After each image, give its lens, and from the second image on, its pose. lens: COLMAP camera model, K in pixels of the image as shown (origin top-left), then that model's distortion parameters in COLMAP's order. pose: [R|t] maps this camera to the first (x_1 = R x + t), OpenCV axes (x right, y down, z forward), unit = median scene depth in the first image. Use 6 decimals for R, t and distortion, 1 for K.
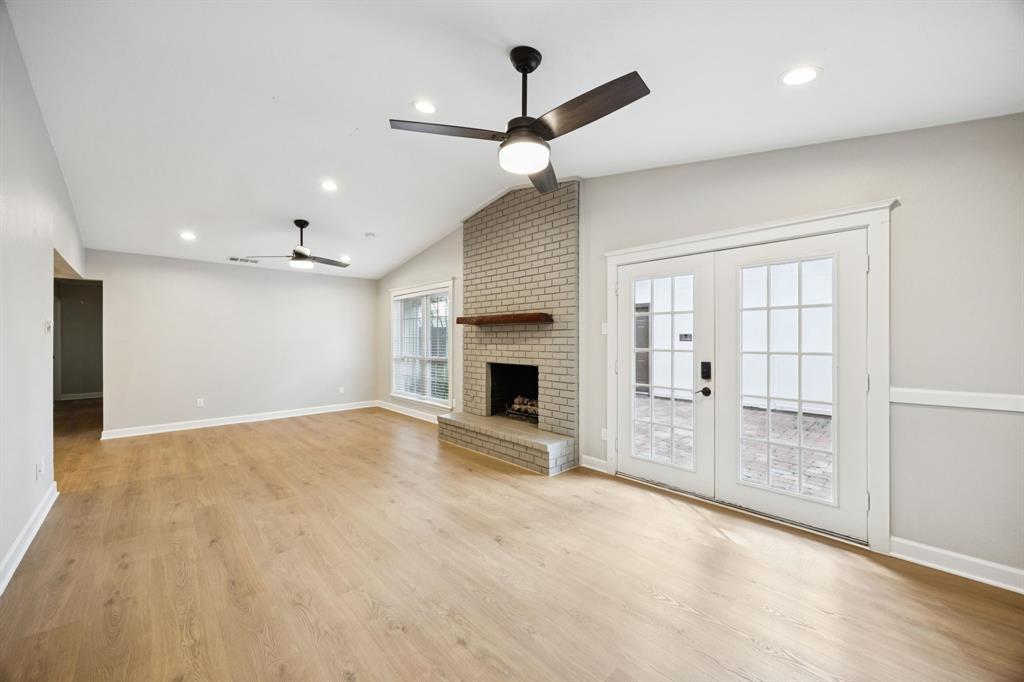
lens RADIAL K [[388.6, 0, 515.7], [0, 388.6, 340.2], [0, 0, 1]] dist [-0.003248, -0.000294]
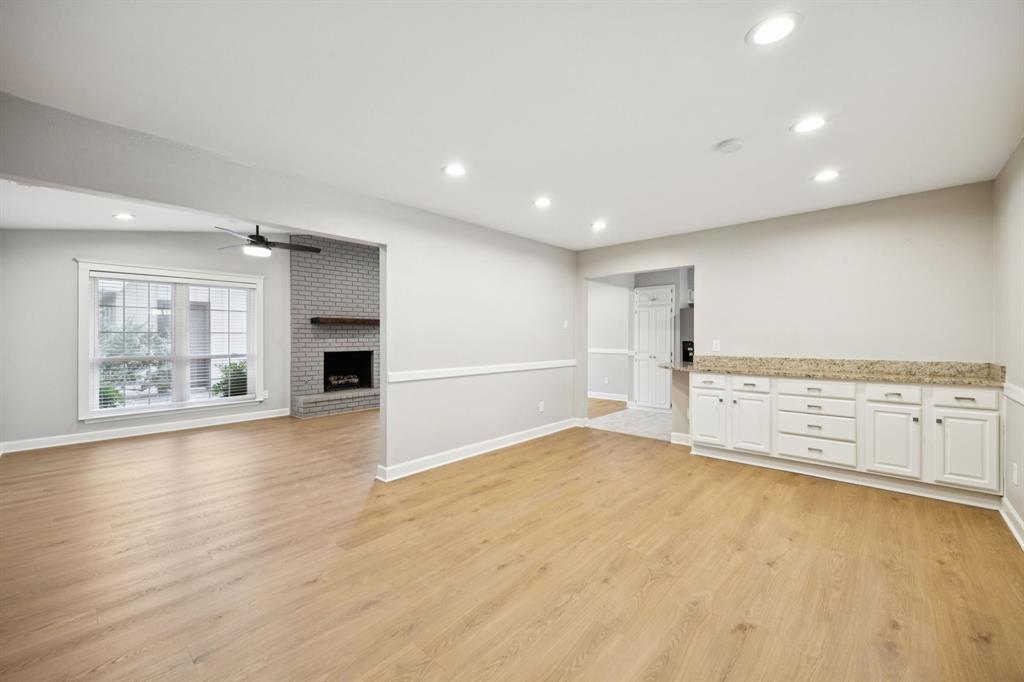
lens RADIAL K [[409.9, 0, 513.8], [0, 409.9, 339.3], [0, 0, 1]] dist [0.005268, 0.000674]
pose [[-0.075271, -0.006570, 0.997141, -1.712051], [0.008237, 0.999940, 0.007210, 0.009636], [-0.997129, 0.008756, -0.075212, 0.516582]]
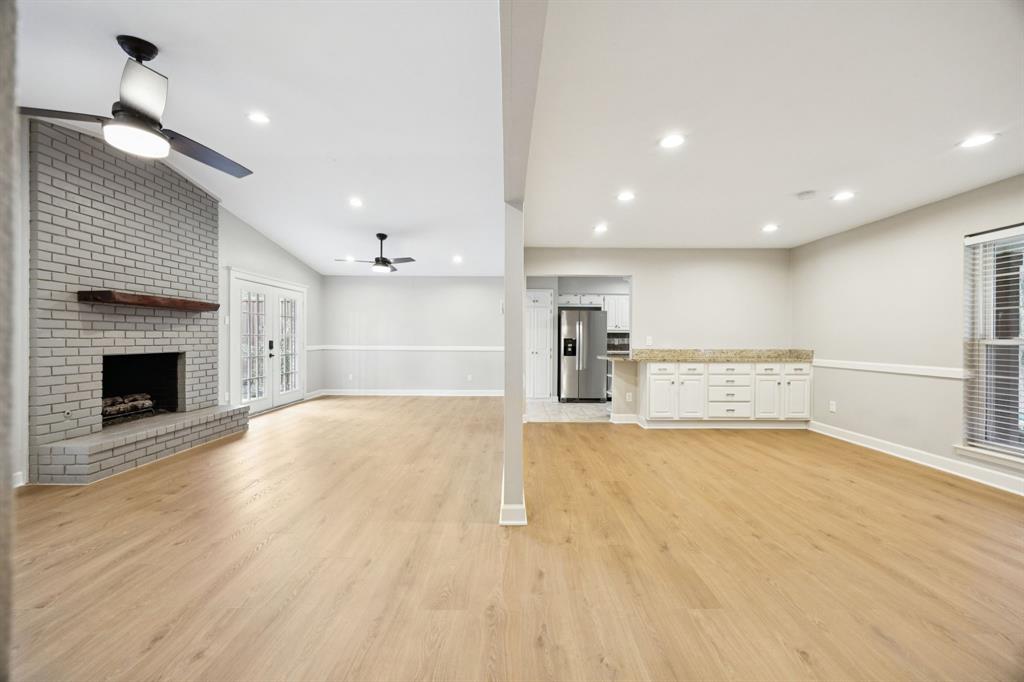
lens RADIAL K [[388.6, 0, 513.3], [0, 388.6, 340.1], [0, 0, 1]] dist [-0.003248, -0.000294]
pose [[-0.726586, -0.007609, 0.687033, -1.262591], [-0.001177, 0.999951, 0.009830, 0.023124], [-0.687074, 0.006334, -0.726559, 1.123492]]
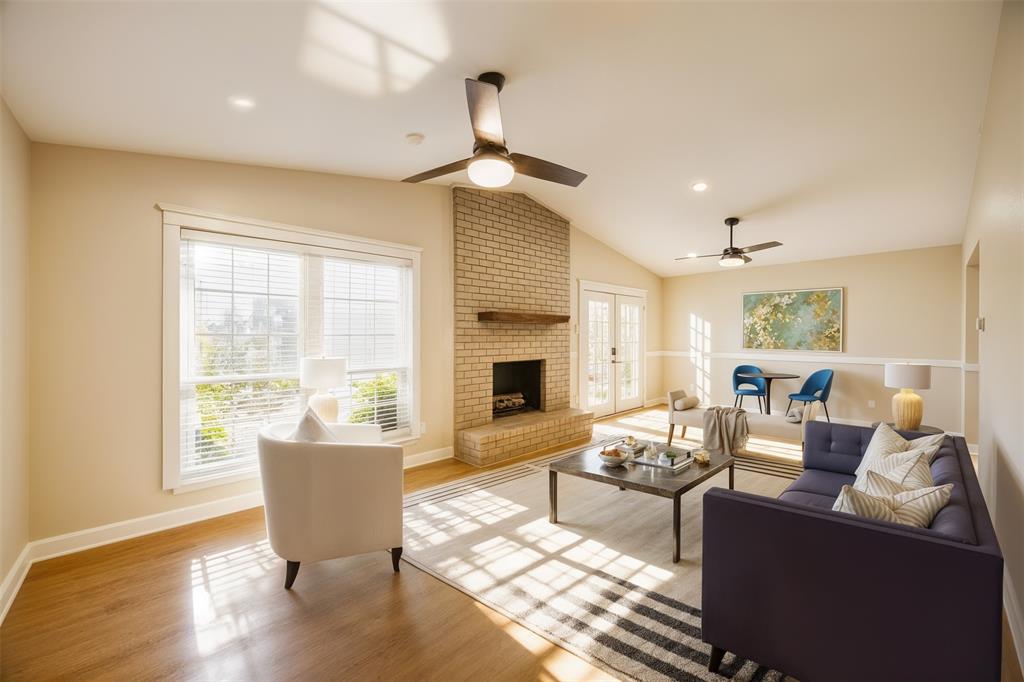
lens RADIAL K [[388.6, 0, 513.2], [0, 388.6, 338.4], [0, 0, 1]] dist [-0.003248, -0.000294]
pose [[0.011270, -0.006353, 0.999916, -1.100027], [0.006851, 0.999957, 0.006276, -0.005322], [-0.999913, 0.006779, 0.011313, 1.060324]]
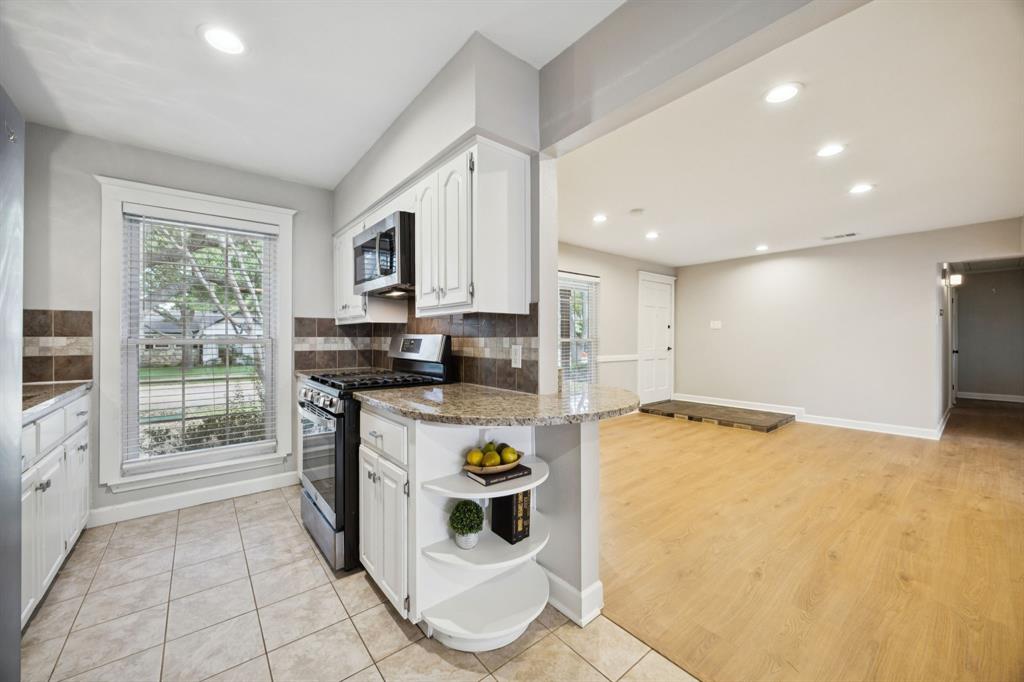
lens RADIAL K [[388.6, 0, 515.3], [0, 388.6, 337.5], [0, 0, 1]] dist [-0.003248, -0.000294]
pose [[-0.069112, -0.003867, -0.997601, -0.263058], [-0.005414, 0.999979, -0.003501, 0.031405], [0.997594, 0.005159, -0.069131, -0.042732]]
